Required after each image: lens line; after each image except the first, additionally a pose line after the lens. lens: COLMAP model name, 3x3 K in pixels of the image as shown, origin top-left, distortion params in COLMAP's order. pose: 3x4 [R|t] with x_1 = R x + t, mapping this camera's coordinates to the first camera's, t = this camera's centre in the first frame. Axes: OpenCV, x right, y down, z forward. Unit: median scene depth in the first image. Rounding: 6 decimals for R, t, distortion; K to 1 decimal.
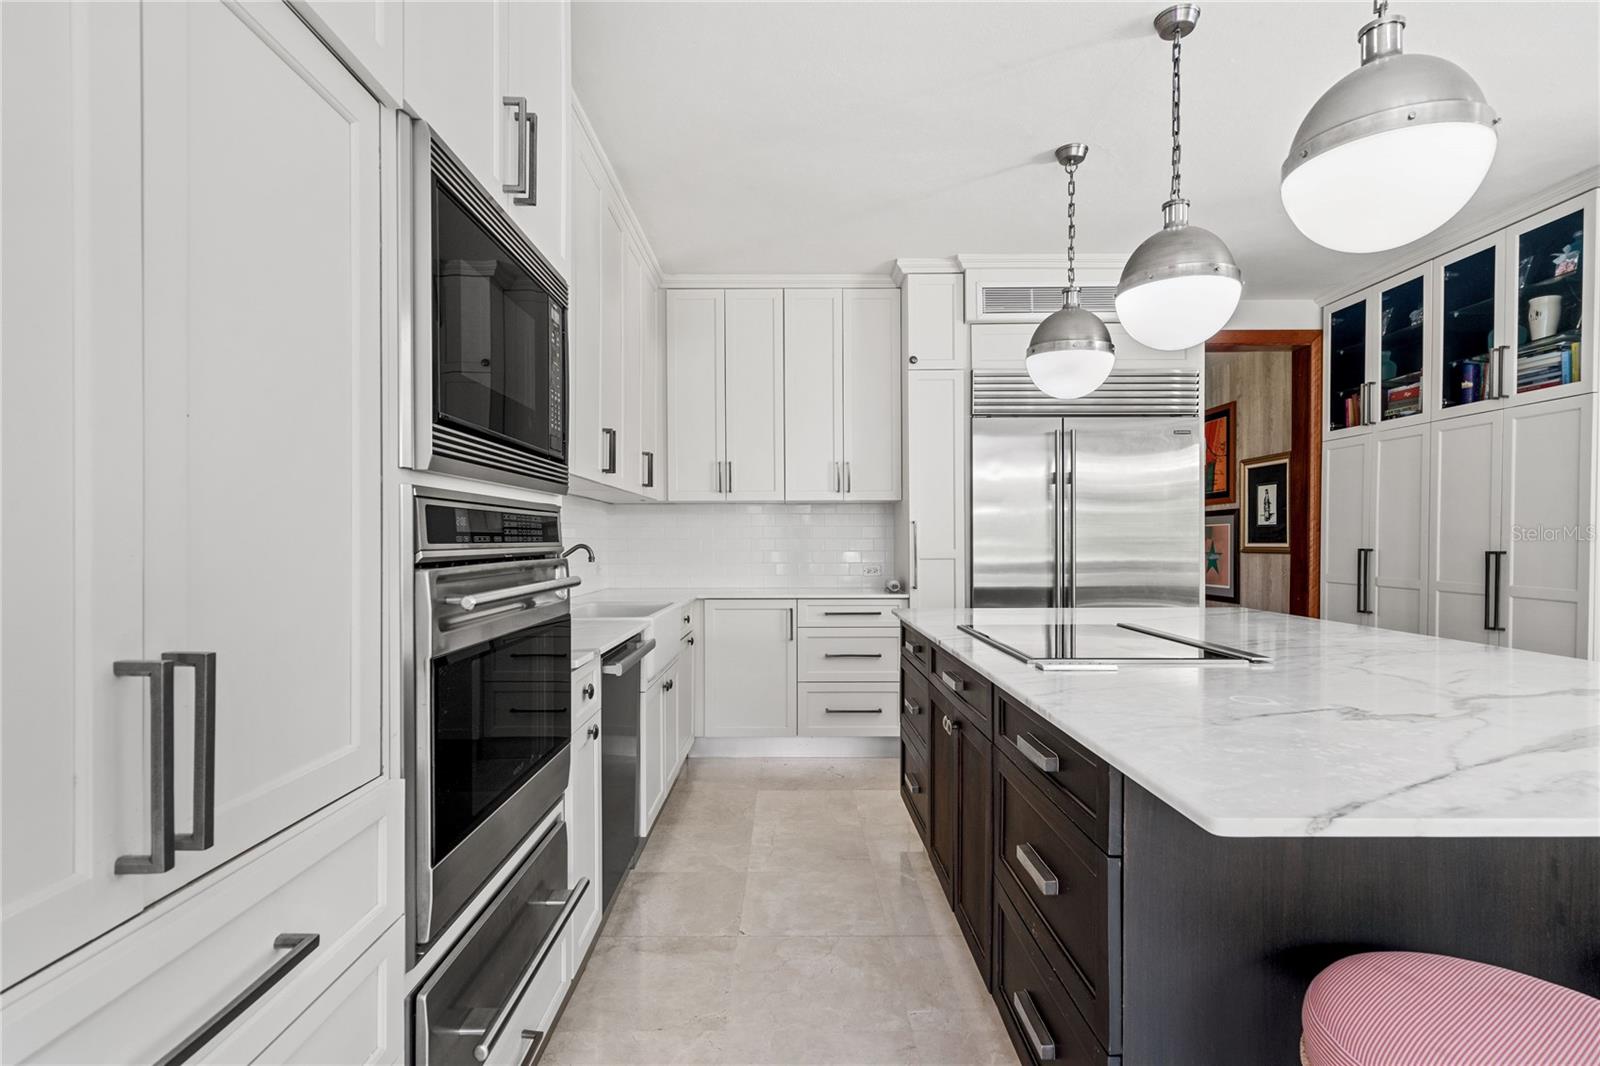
lens RADIAL K [[771.7, 0, 779.8], [0, 771.7, 537.1], [0, 0, 1]] dist [0.001754, 0.000123]
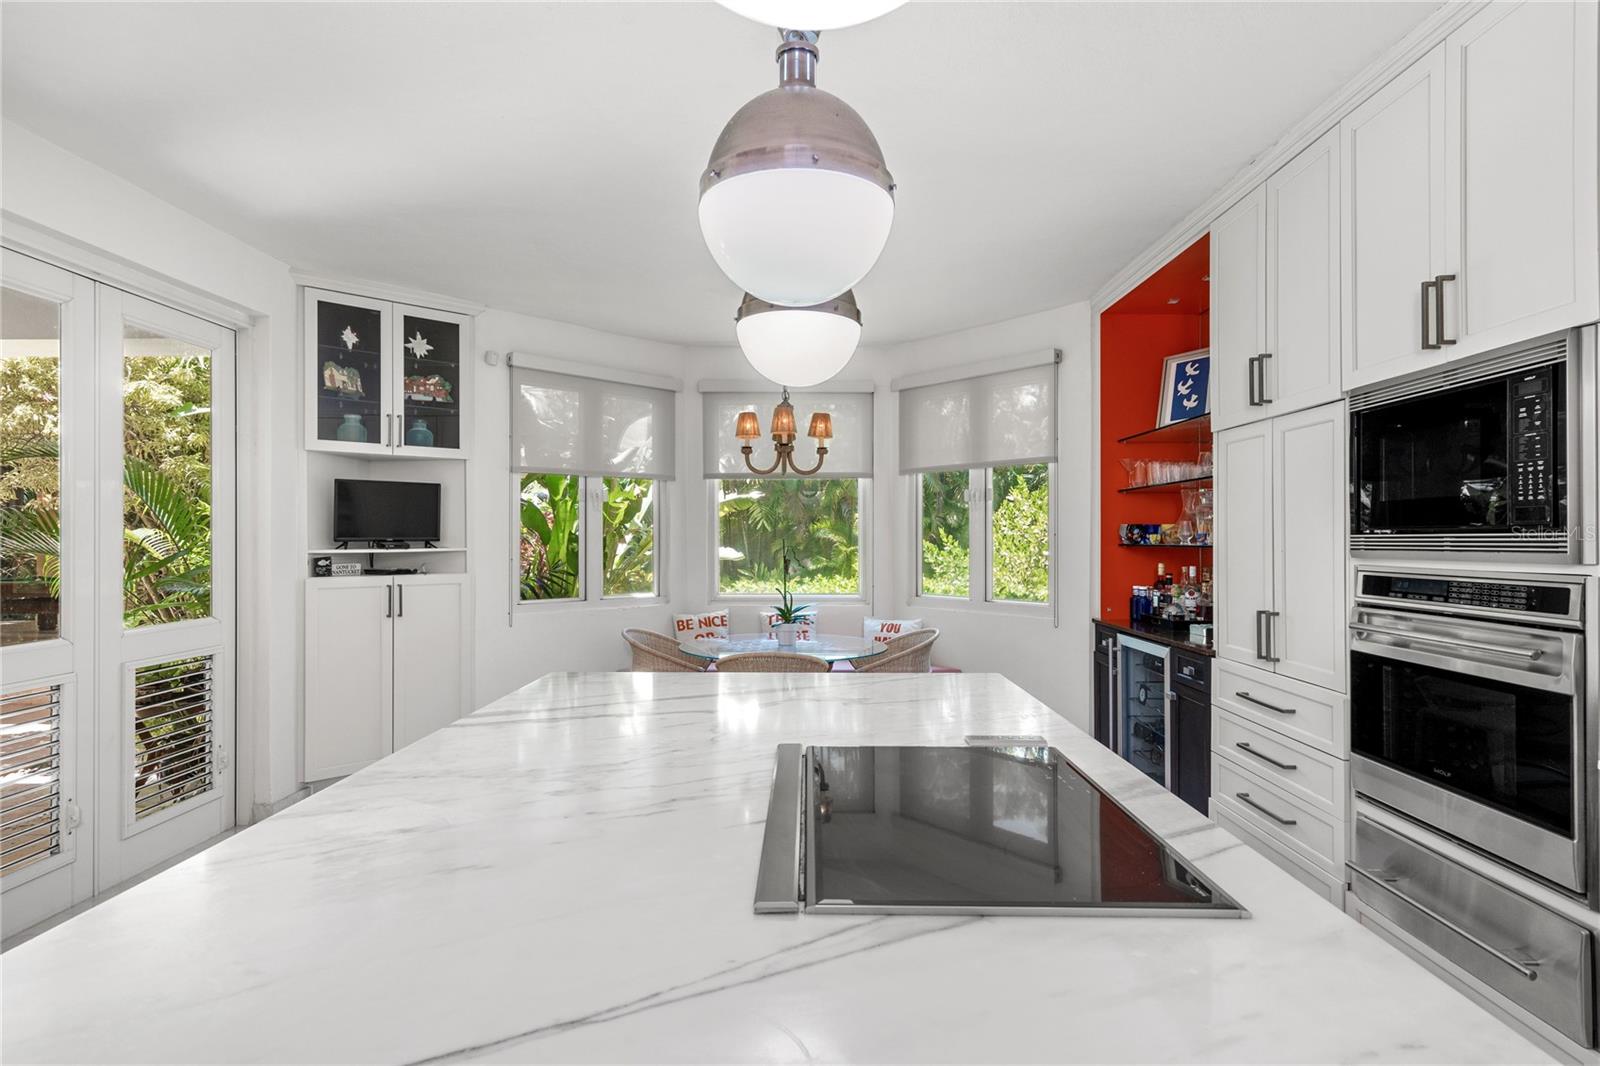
lens RADIAL K [[818.0, 0, 800.0], [0, 818.0, 533.0], [0, 0, 1]] dist [0.000043, -0.000018]
pose [[-0.999965, -0.005970, 0.005806, 0.277865], [-0.006018, 0.999947, -0.008370, -0.034414], [-0.005756, -0.008405, -0.999948, 0.868414]]
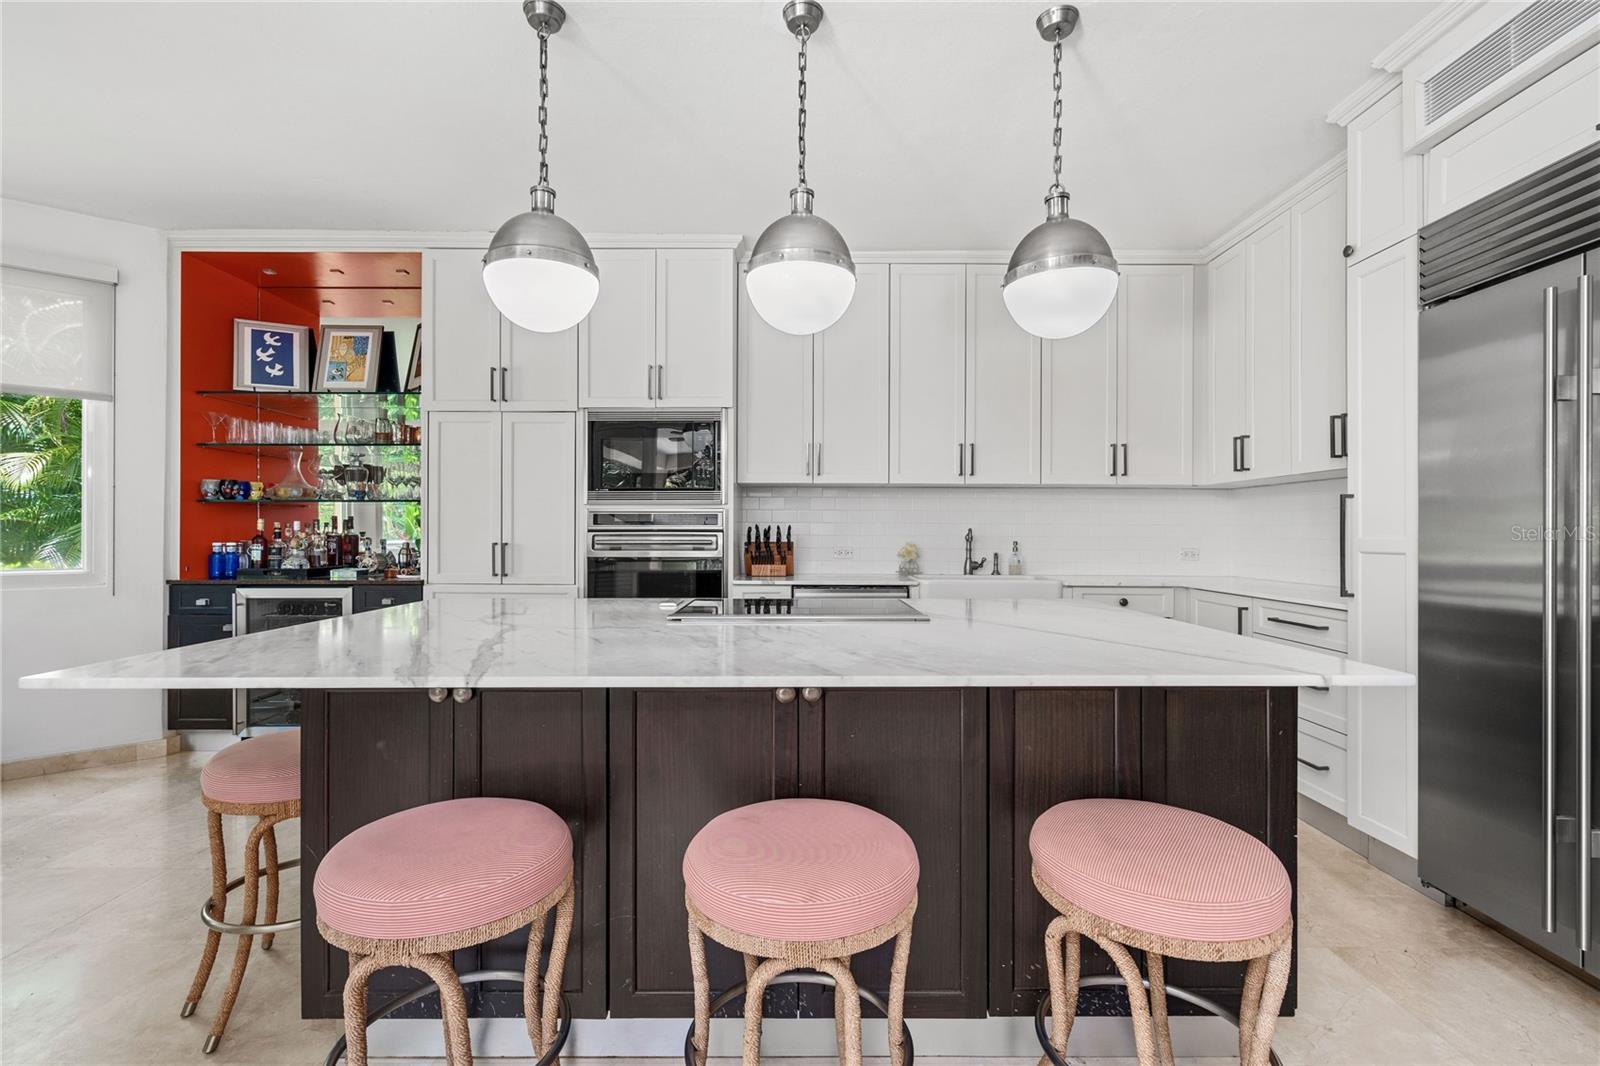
lens RADIAL K [[726.4, 0, 800.0], [0, 726.4, 533.0], [0, 0, 1]] dist [0.000047, -0.000317]
pose [[0.008814, -0.001270, -0.999960, 0.804342], [0.001043, 0.999999, -0.001261, 0.014334], [0.999961, -0.001032, 0.008816, 0.532636]]
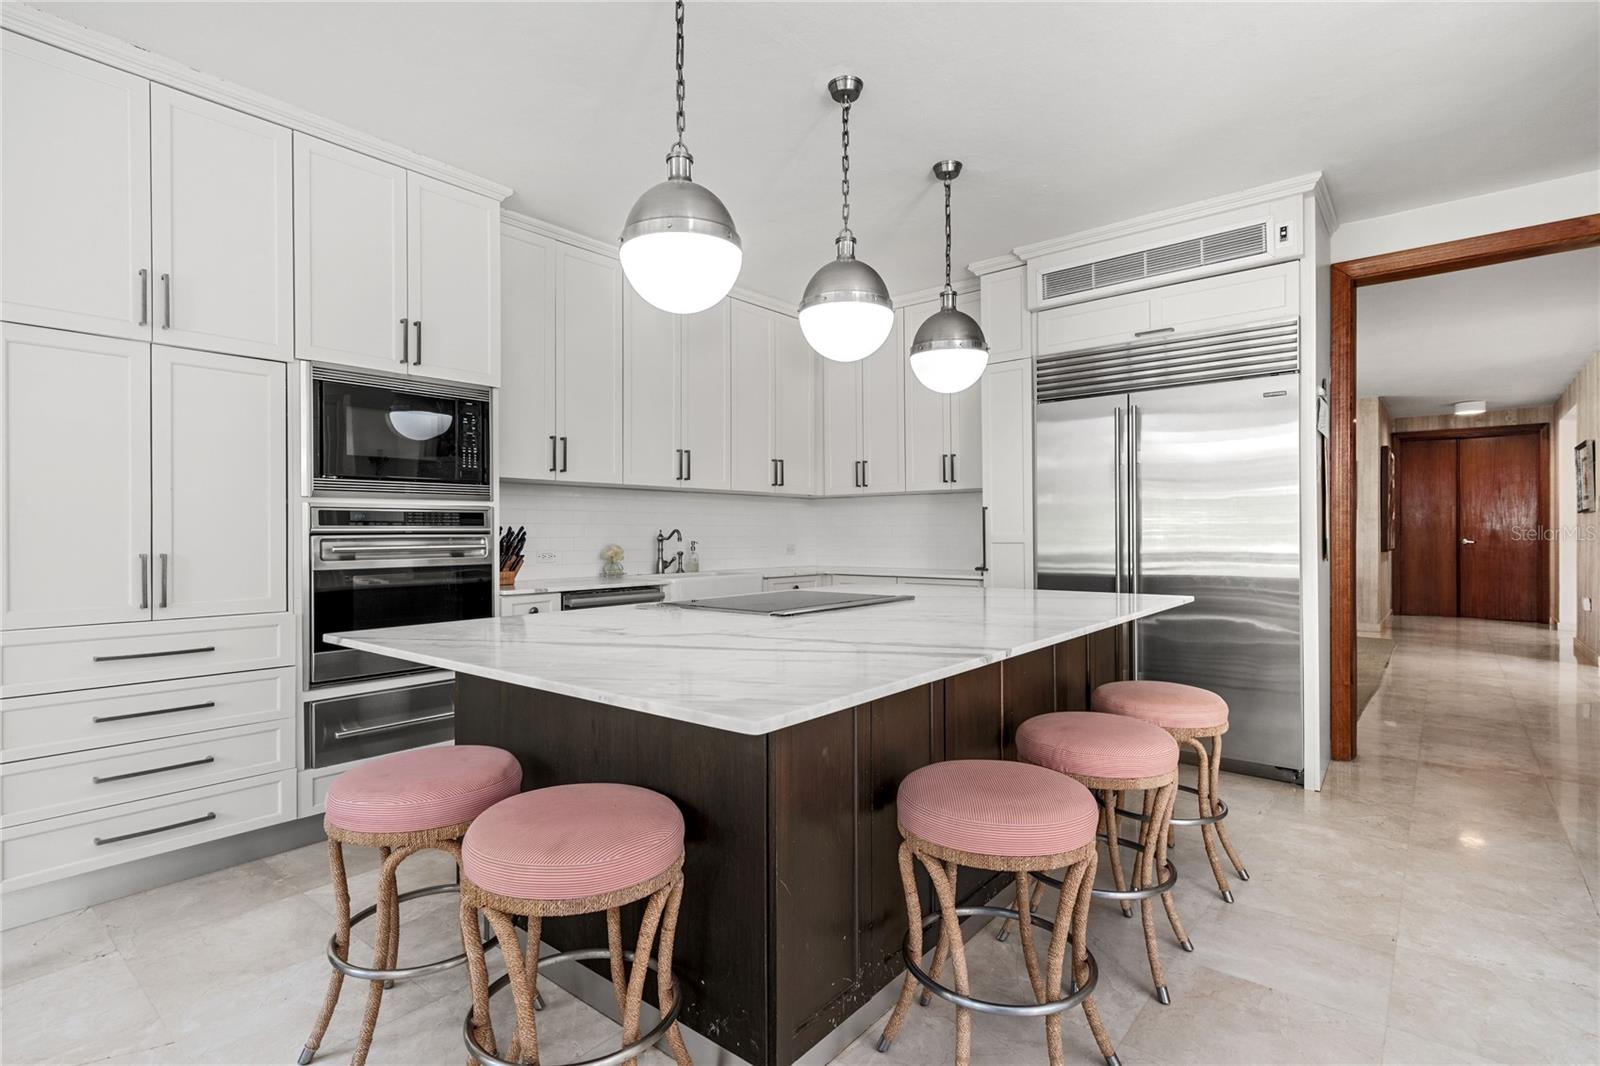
lens RADIAL K [[771.7, 0, 779.8], [0, 771.7, 537.1], [0, 0, 1]] dist [0.001754, 0.000123]
pose [[0.765067, 0.001958, -0.643947, 0.650775], [0.004842, 0.999950, 0.008793, 0.008860], [0.643932, -0.009845, 0.765019, 0.007094]]
